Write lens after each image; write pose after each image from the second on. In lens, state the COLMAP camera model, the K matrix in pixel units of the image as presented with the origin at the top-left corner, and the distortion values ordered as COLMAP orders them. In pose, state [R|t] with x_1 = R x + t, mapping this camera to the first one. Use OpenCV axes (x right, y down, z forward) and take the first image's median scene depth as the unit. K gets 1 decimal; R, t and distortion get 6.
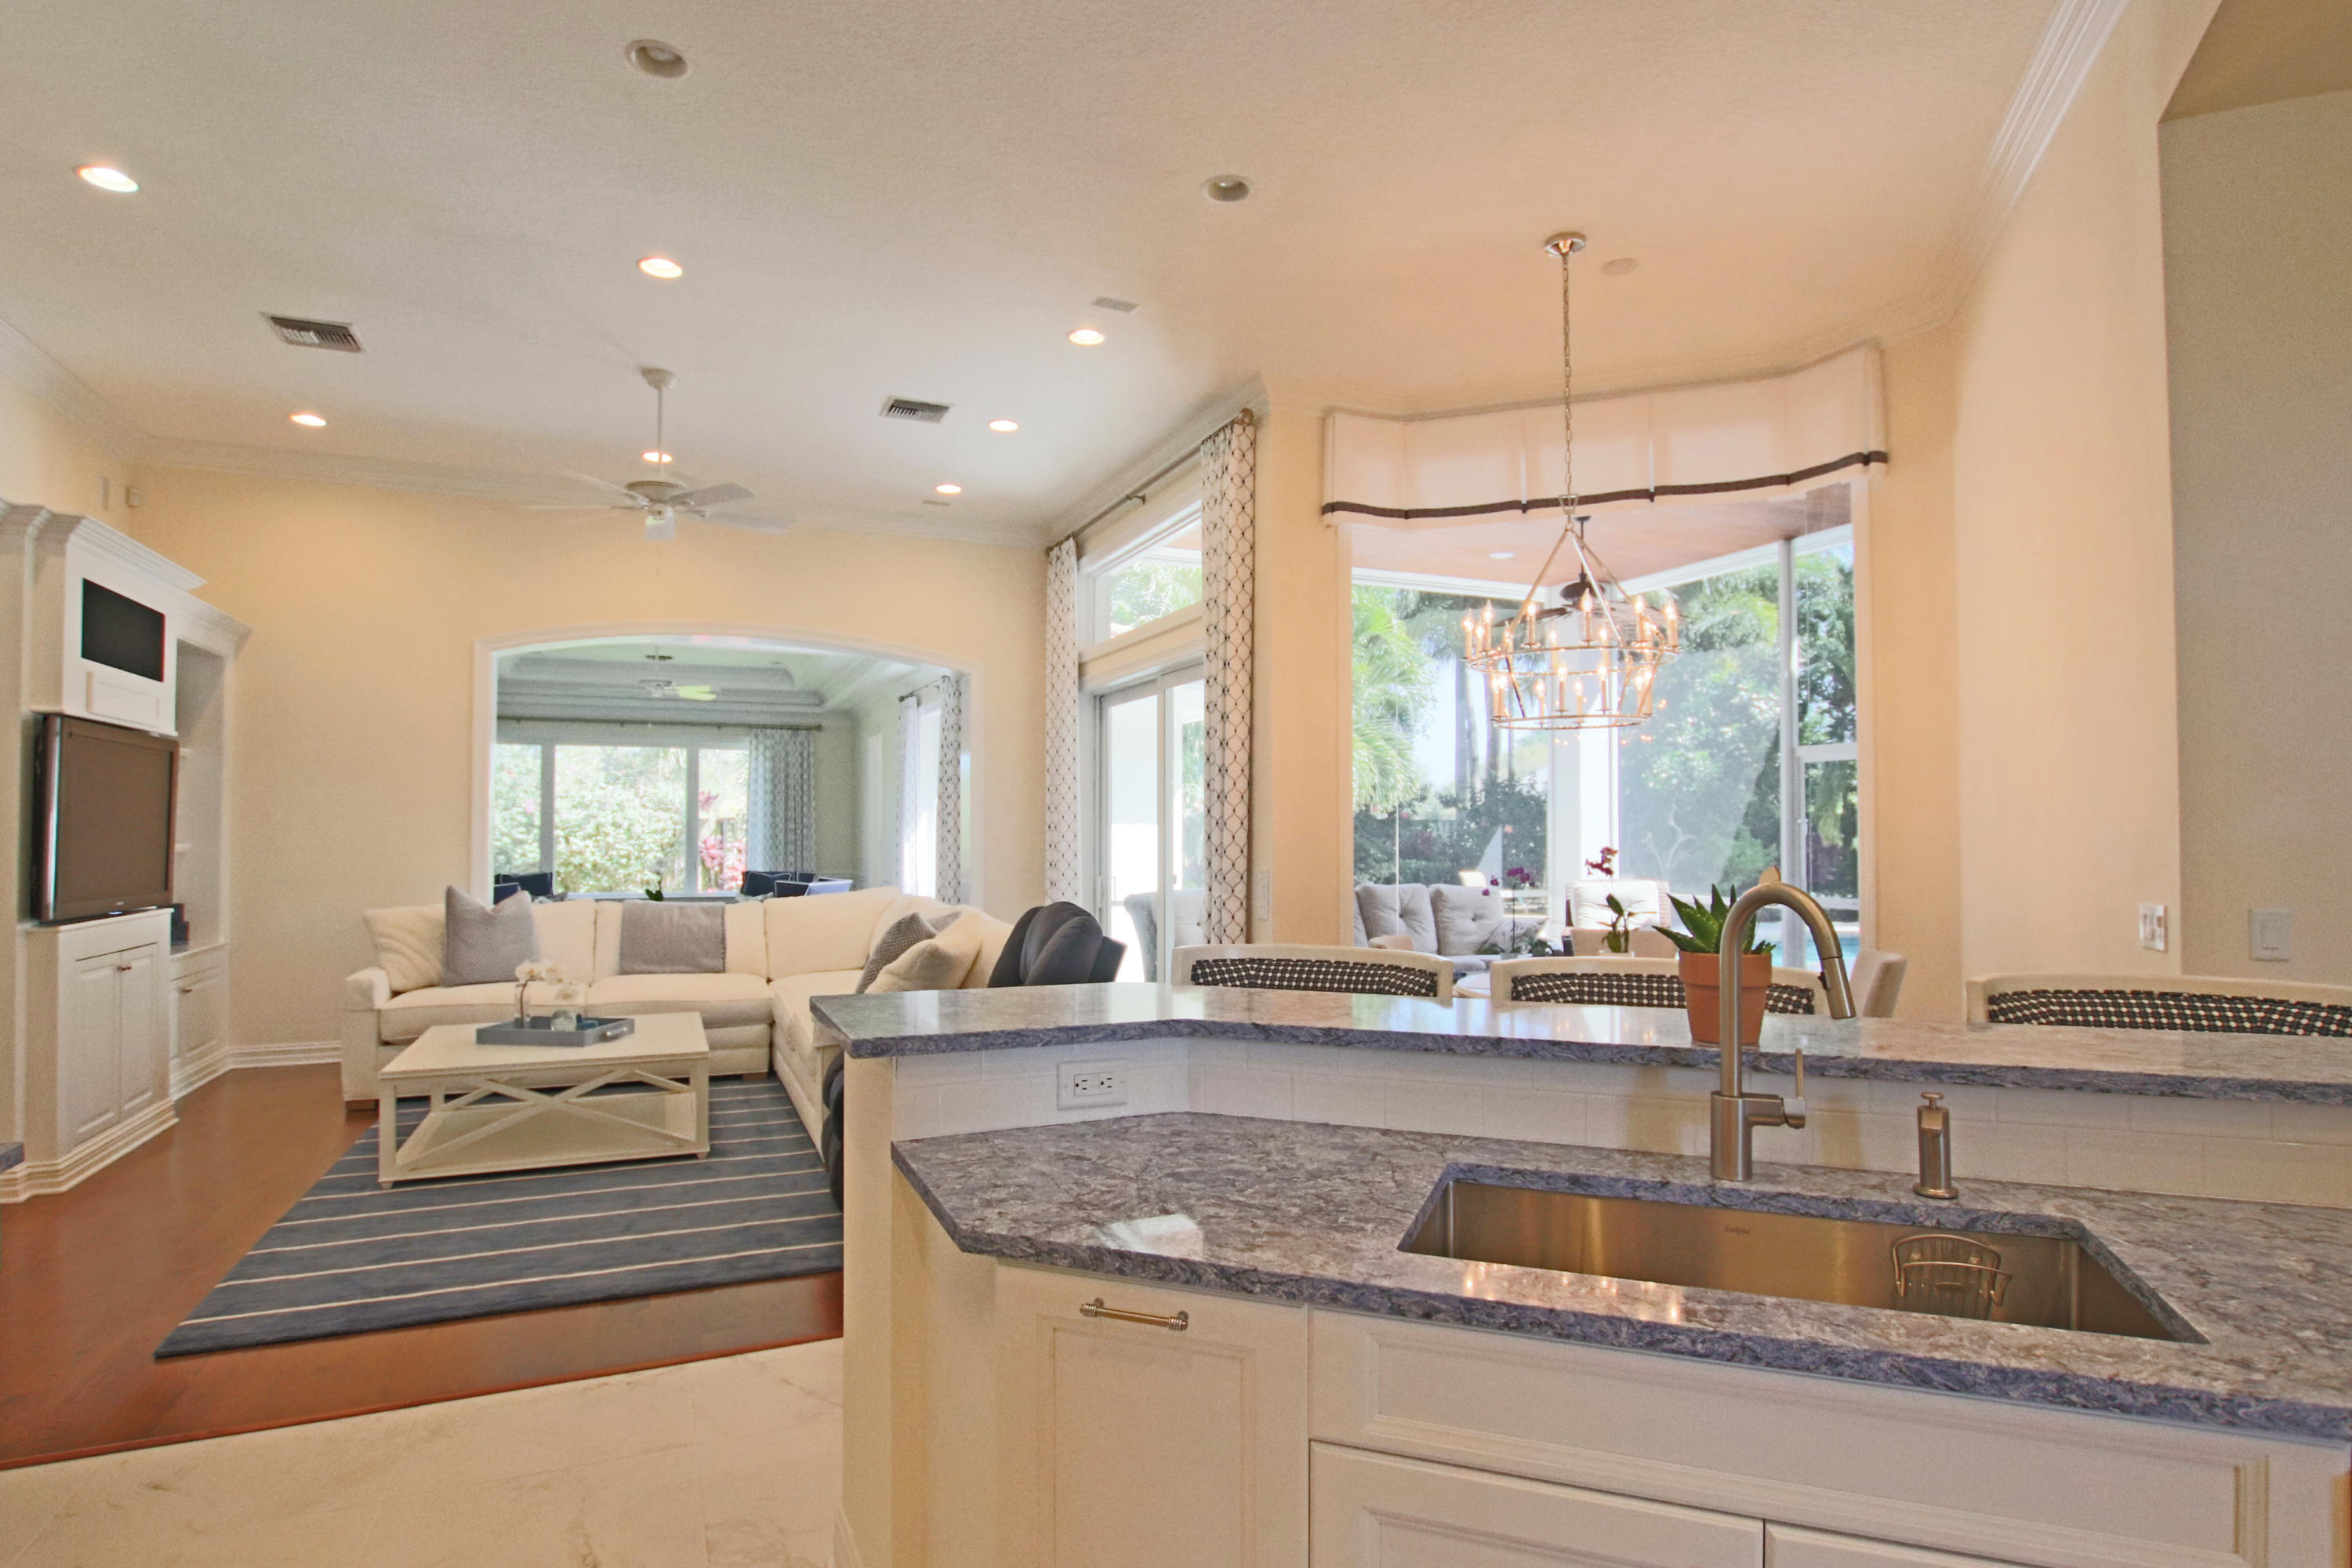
lens RADIAL K [[1220.7, 0, 1182.7], [0, 1220.7, 786.4], [0, 0, 1]] dist [-0.024214, -0.005117]
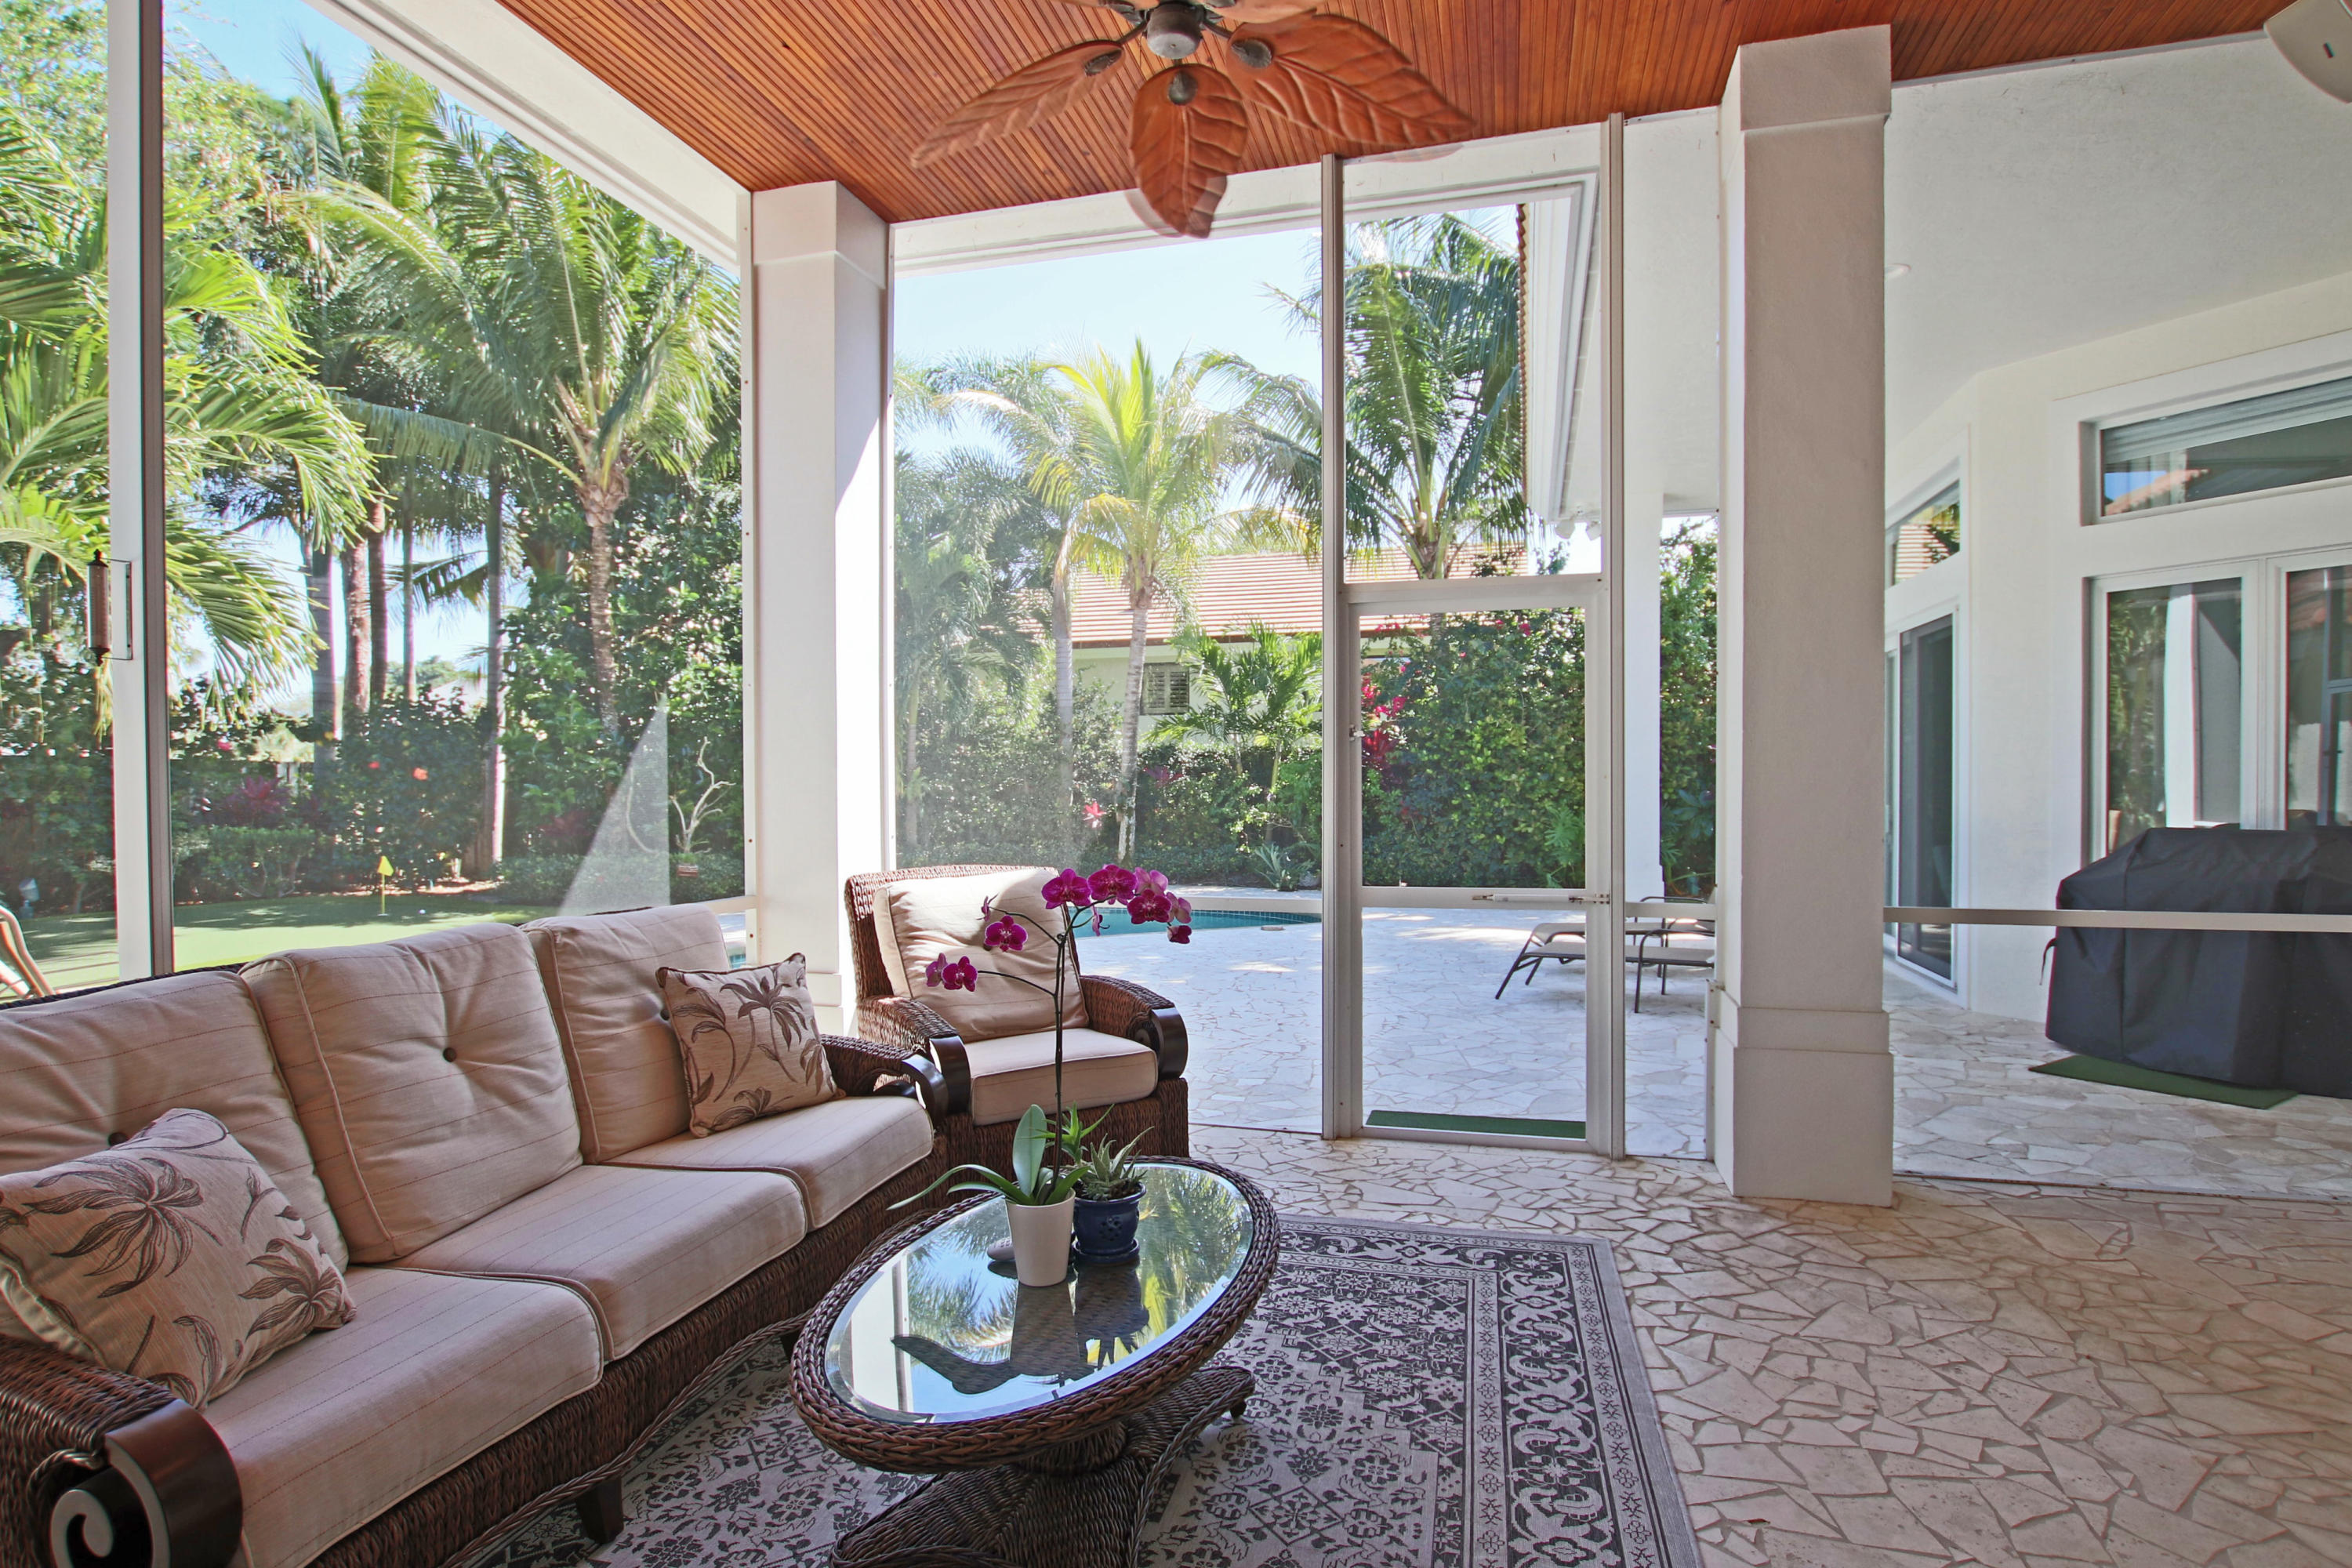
lens RADIAL K [[1277.5, 0, 1198.4], [0, 1277.5, 804.9], [0, 0, 1]] dist [-0.046854, -0.000905]
pose [[0.638918, -0.018885, 0.769043, 0.110804], [-0.022380, 0.998819, 0.043120, 0.053163], [-0.768949, -0.044761, 0.637741, 1.106906]]
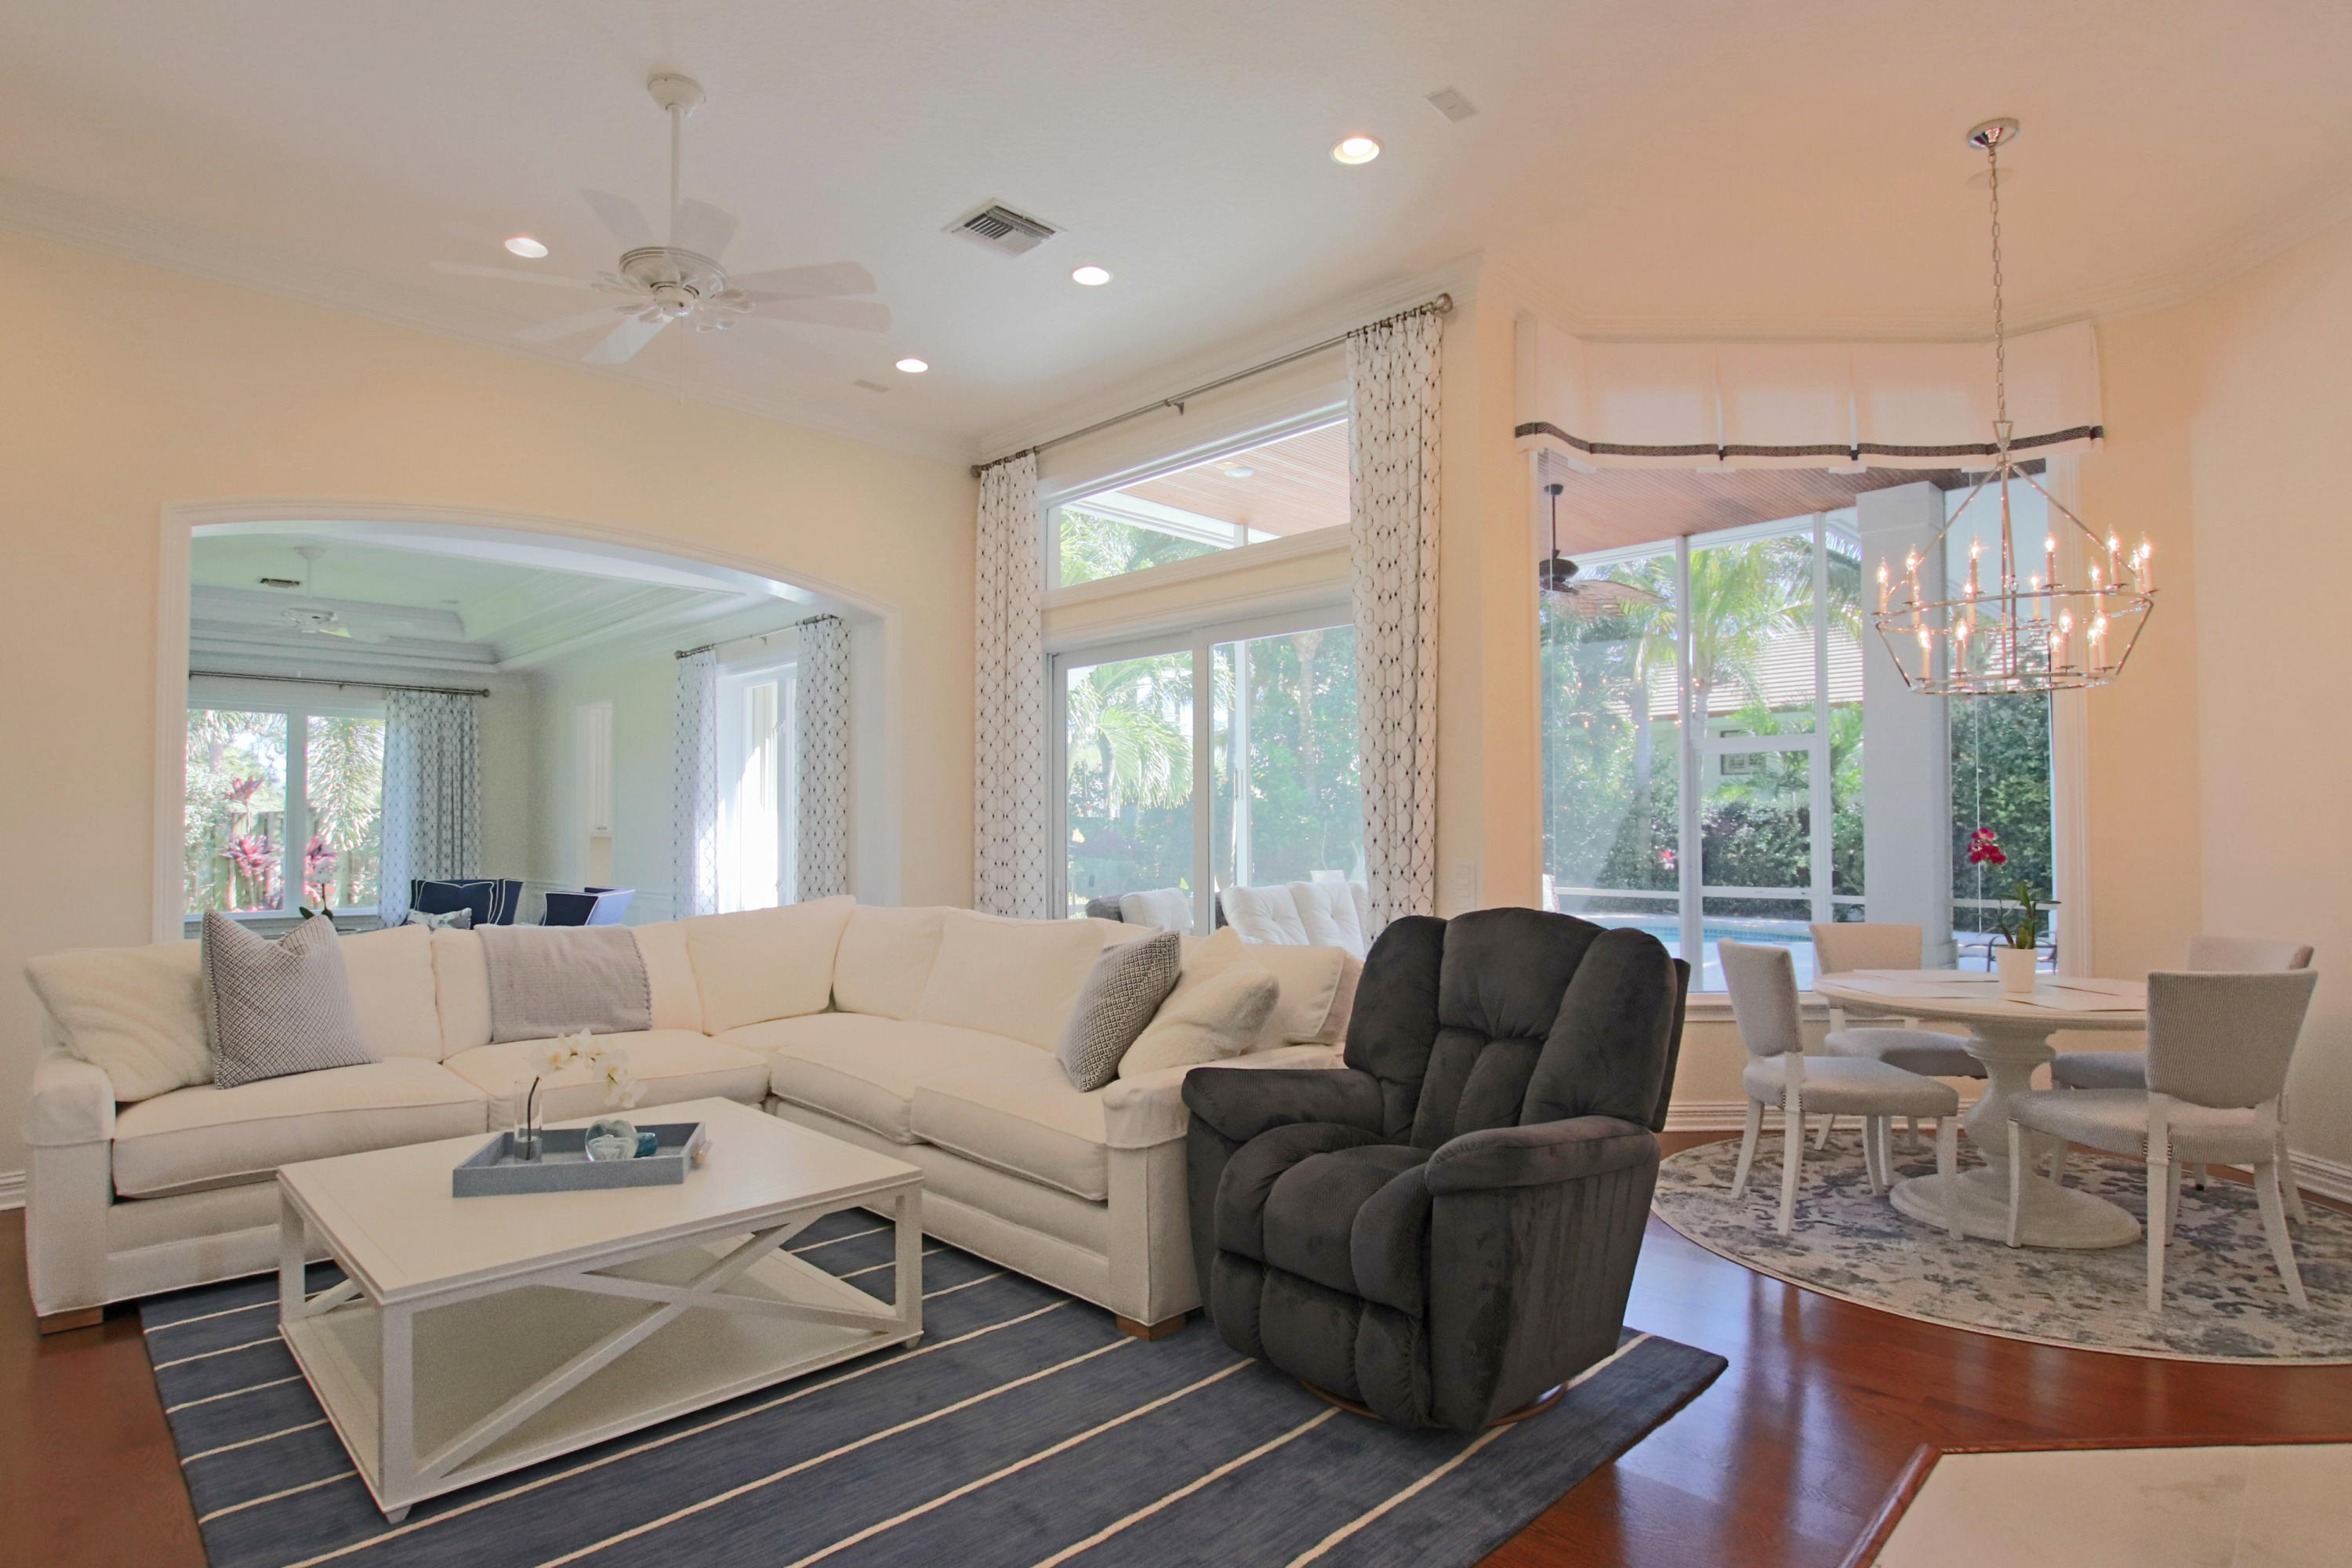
lens RADIAL K [[1220.7, 0, 1191.2], [0, 1220.7, 789.7], [0, 0, 1]] dist [-0.024214, -0.005117]
pose [[0.930027, 0.009614, 0.367364, -0.404237], [-0.010043, 0.999949, -0.000744, 0.021872], [-0.367353, -0.002997, 0.930077, 0.317030]]
